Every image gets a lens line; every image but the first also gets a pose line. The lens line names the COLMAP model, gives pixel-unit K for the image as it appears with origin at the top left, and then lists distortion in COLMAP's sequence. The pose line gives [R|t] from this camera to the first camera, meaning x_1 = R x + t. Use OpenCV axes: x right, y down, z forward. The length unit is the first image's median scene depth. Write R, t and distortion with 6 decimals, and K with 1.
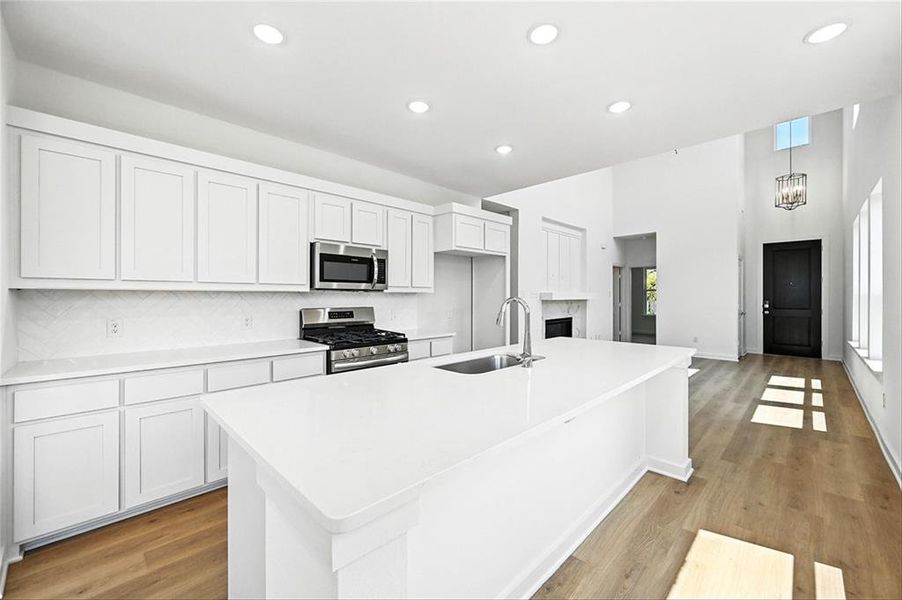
lens RADIAL K [[359.1, 0, 456.2], [0, 359.1, 294.4], [0, 0, 1]] dist [0.001415, 0.000281]
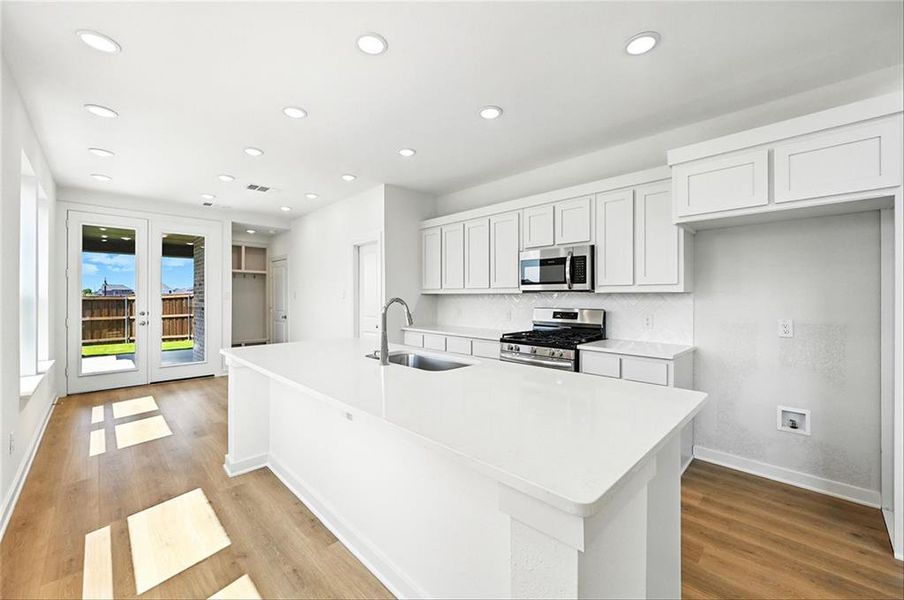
lens RADIAL K [[359.9, 0, 458.8], [0, 359.9, 299.4], [0, 0, 1]] dist [0.001415, 0.000281]
pose [[-0.006871, 0.007504, -0.999948, 0.841880], [0.002573, 0.999969, 0.007486, 0.003220], [0.999973, -0.002521, -0.006890, 0.832651]]
